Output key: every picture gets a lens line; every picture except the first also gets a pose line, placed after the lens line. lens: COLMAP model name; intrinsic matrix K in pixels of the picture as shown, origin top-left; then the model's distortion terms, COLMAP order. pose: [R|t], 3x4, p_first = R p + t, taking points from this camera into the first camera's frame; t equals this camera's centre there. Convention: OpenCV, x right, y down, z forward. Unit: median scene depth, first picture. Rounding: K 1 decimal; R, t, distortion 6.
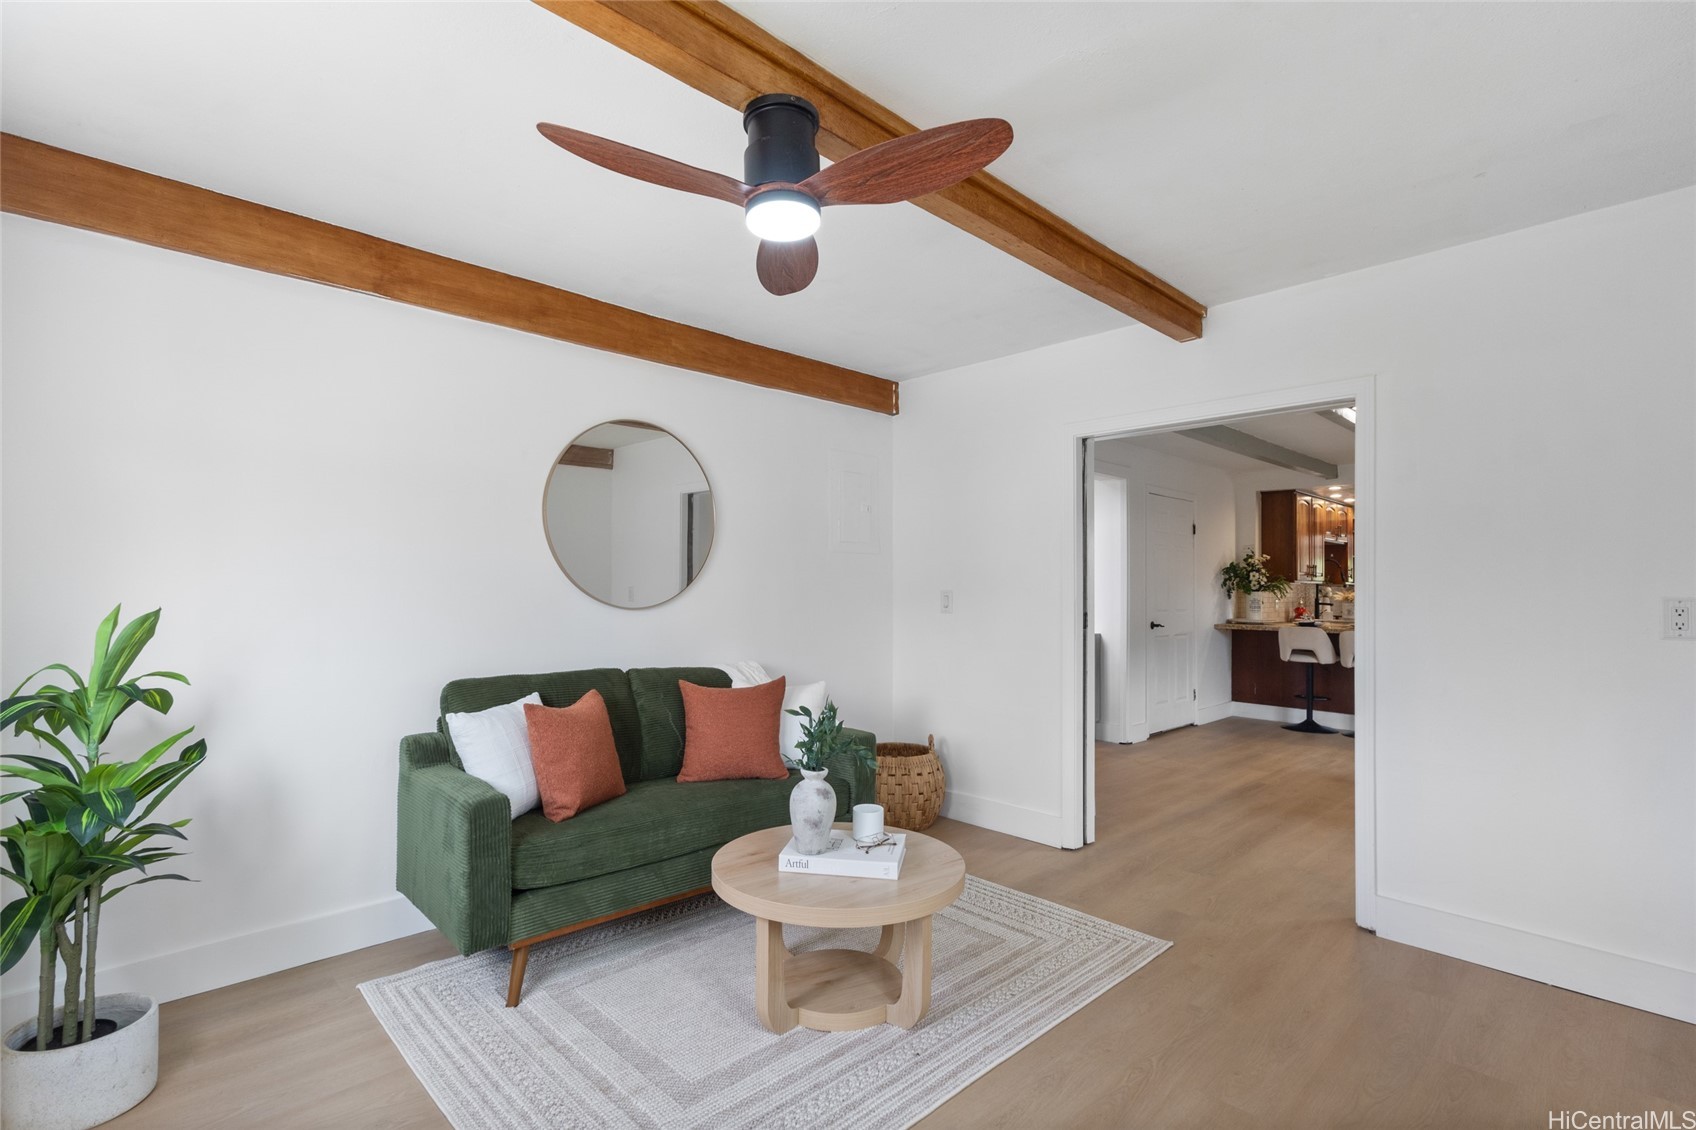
lens RADIAL K [[792.6, 0, 841.6], [0, 792.6, 574.5], [0, 0, 1]] dist [0.017866, 0.000066]
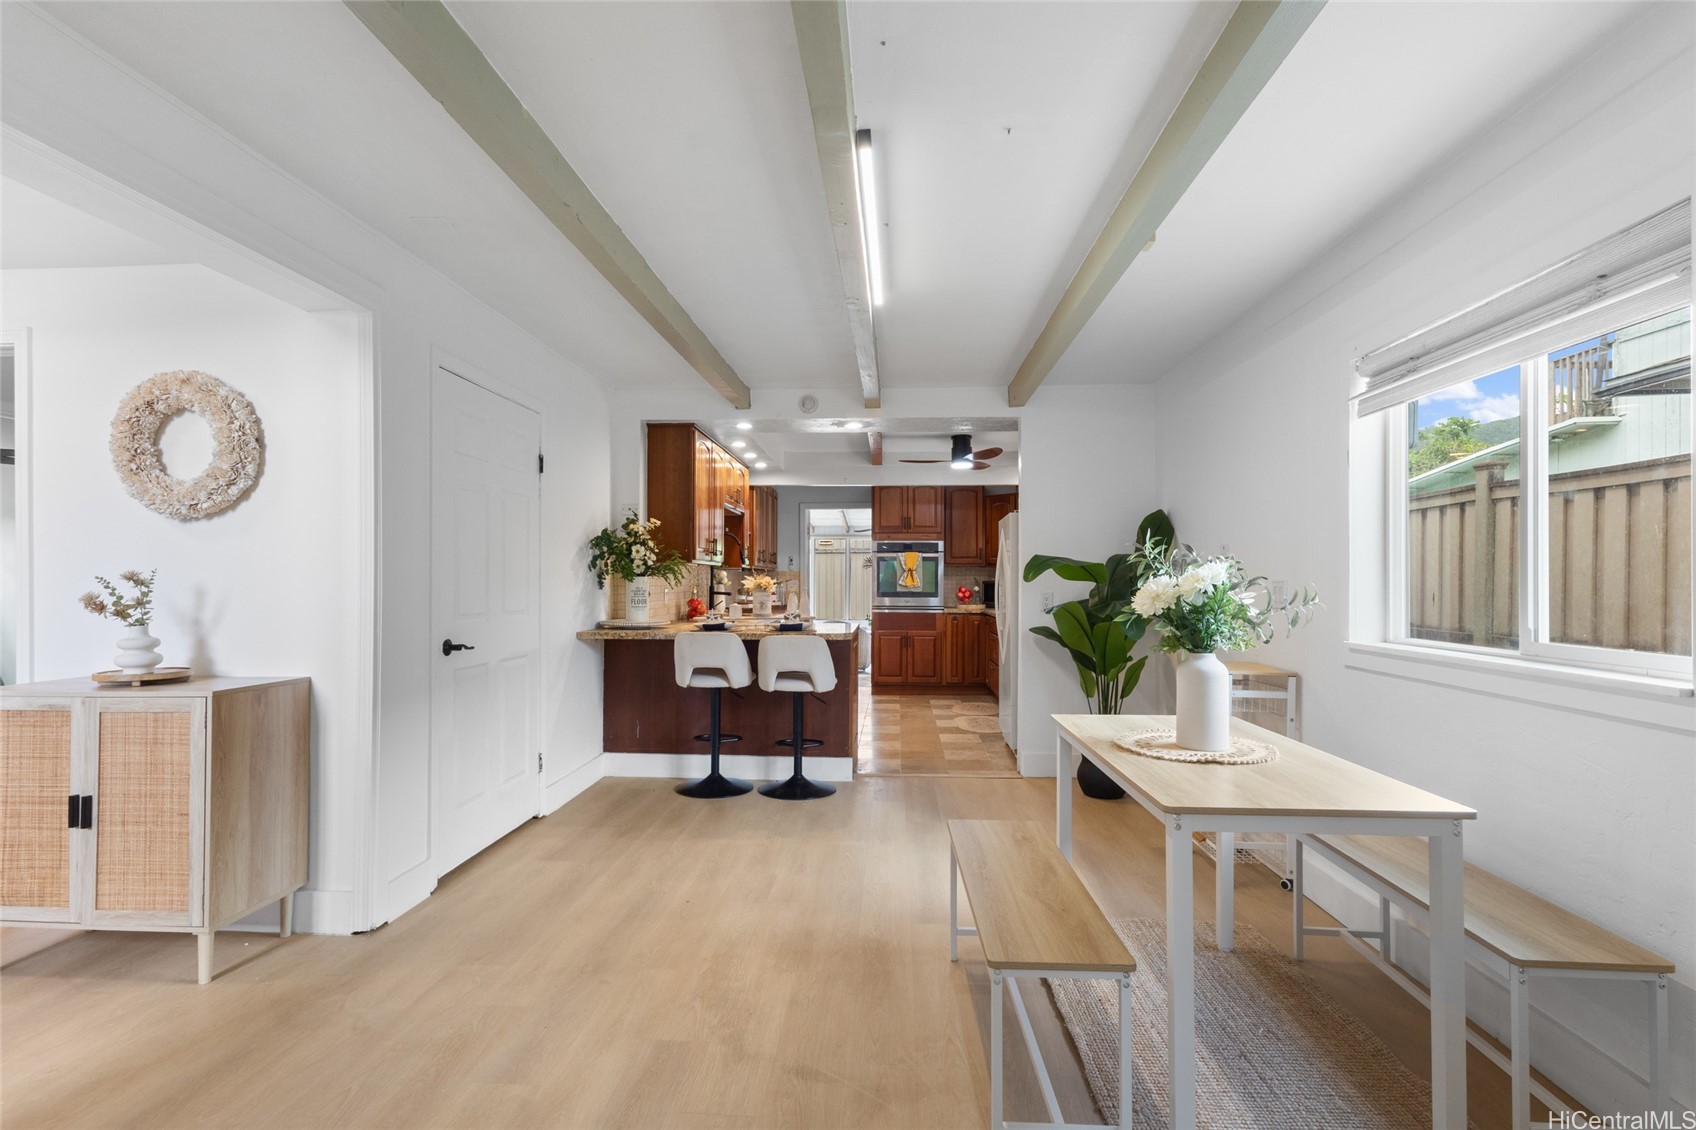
lens RADIAL K [[792.6, 0, 841.6], [0, 792.6, 574.5], [0, 0, 1]] dist [0.017866, 0.000066]
pose [[0.737181, -0.003188, 0.675688, 0.212883], [-0.005464, 0.999928, 0.010679, 0.012233], [-0.675673, -0.011564, 0.737110, 0.428507]]
